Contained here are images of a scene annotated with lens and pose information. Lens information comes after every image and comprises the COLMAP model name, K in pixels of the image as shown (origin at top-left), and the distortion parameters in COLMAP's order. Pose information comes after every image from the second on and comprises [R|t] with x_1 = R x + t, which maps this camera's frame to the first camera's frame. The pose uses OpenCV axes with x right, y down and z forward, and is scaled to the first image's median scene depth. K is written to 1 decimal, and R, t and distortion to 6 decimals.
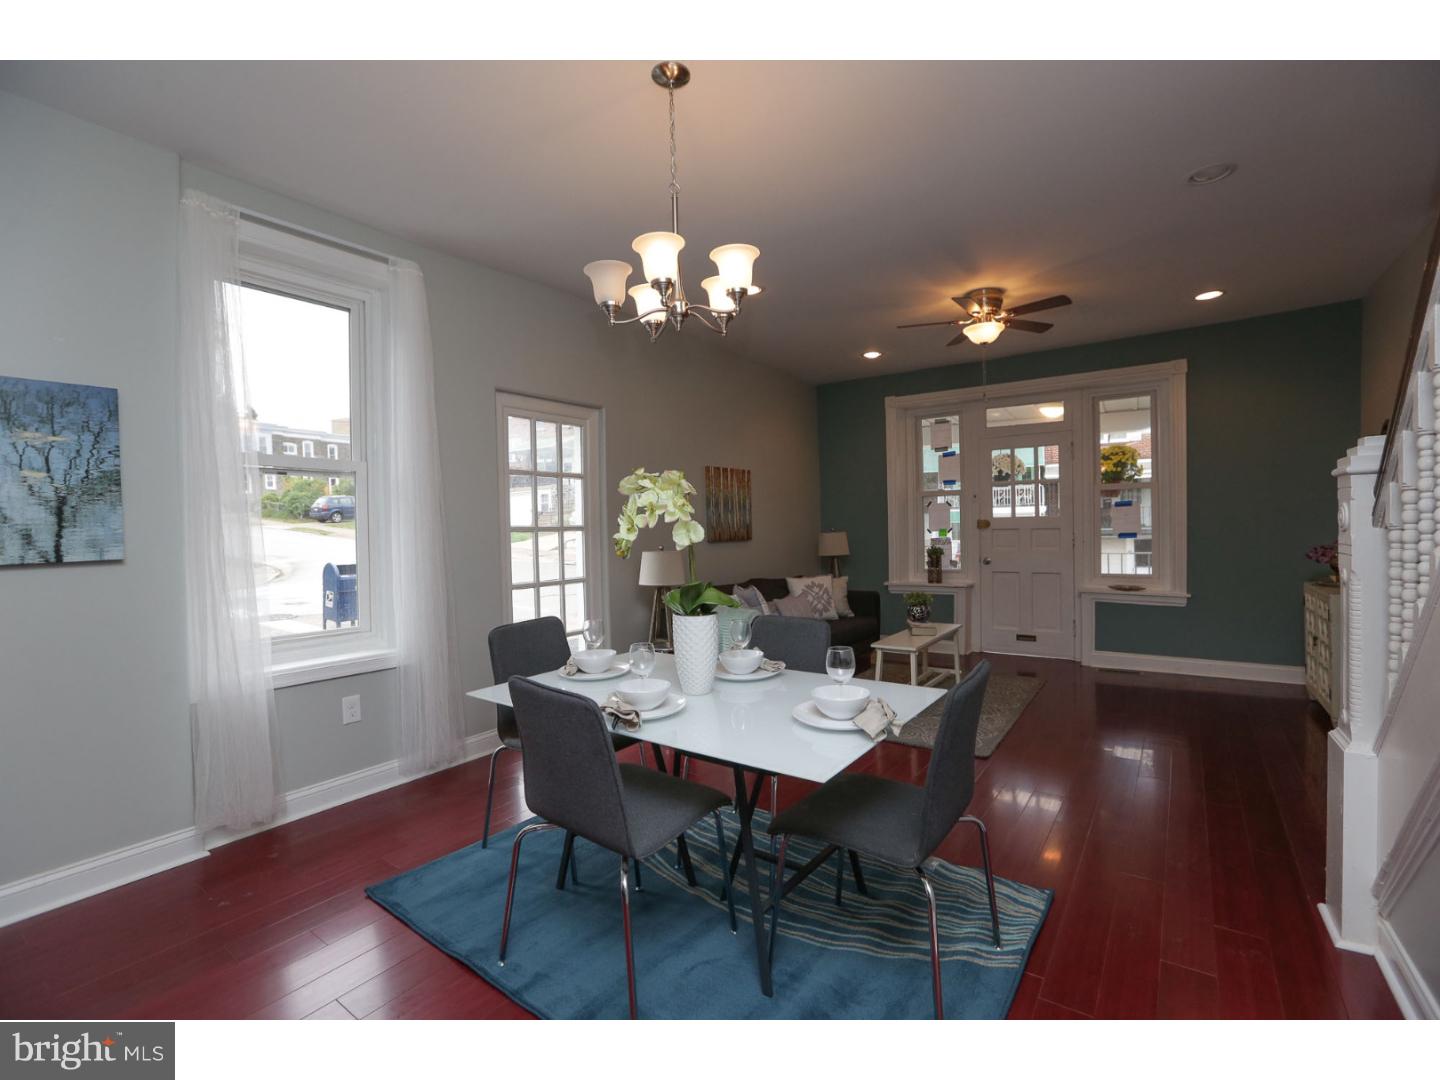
lens RADIAL K [[633.7, 0, 751.9], [0, 633.7, 543.0], [0, 0, 1]] dist [-0.020250, 0.000239]
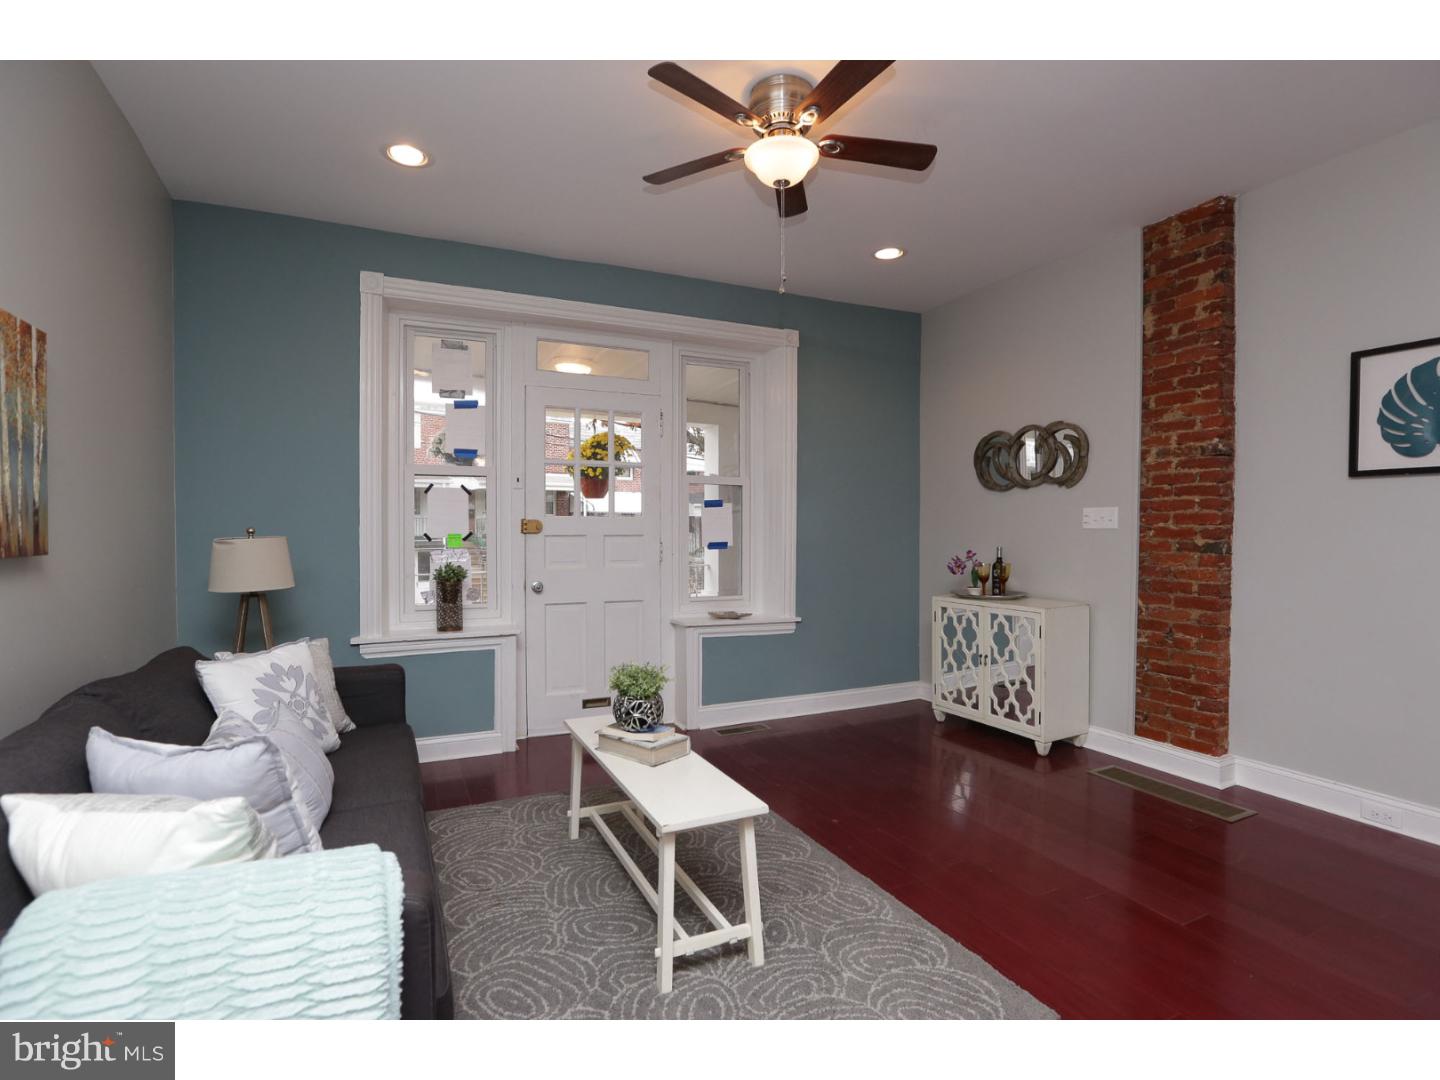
lens RADIAL K [[679.3, 0, 687.1], [0, 679.3, 534.0], [0, 0, 1]] dist [-0.001139, 0.000317]
pose [[0.545515, 0.018126, 0.837905, -0.110732], [0.007590, 0.999618, -0.026566, -0.004305], [-0.838066, 0.020852, 0.545169, 0.565523]]
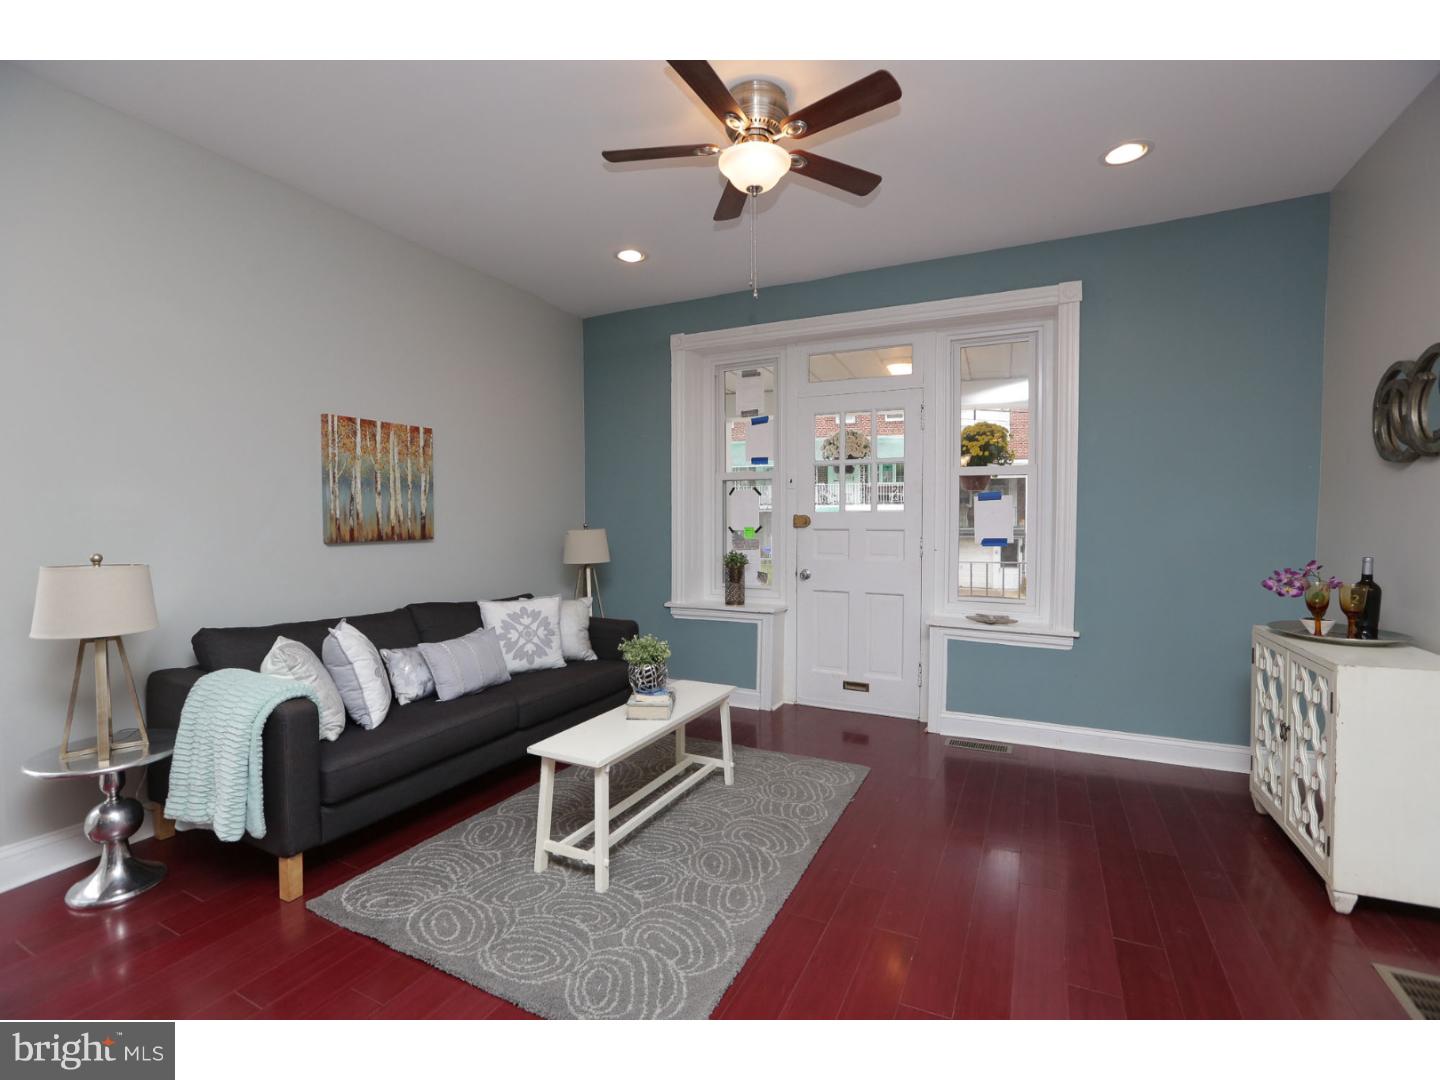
lens RADIAL K [[645.5, 0, 732.5], [0, 645.5, 535.1], [0, 0, 1]] dist [-0.041721, 0.012154]
pose [[0.989389, 0.016787, 0.144321, 0.206490], [-0.016857, 0.999858, -0.000743, -0.013904], [-0.144312, -0.001698, 0.989531, 0.337254]]
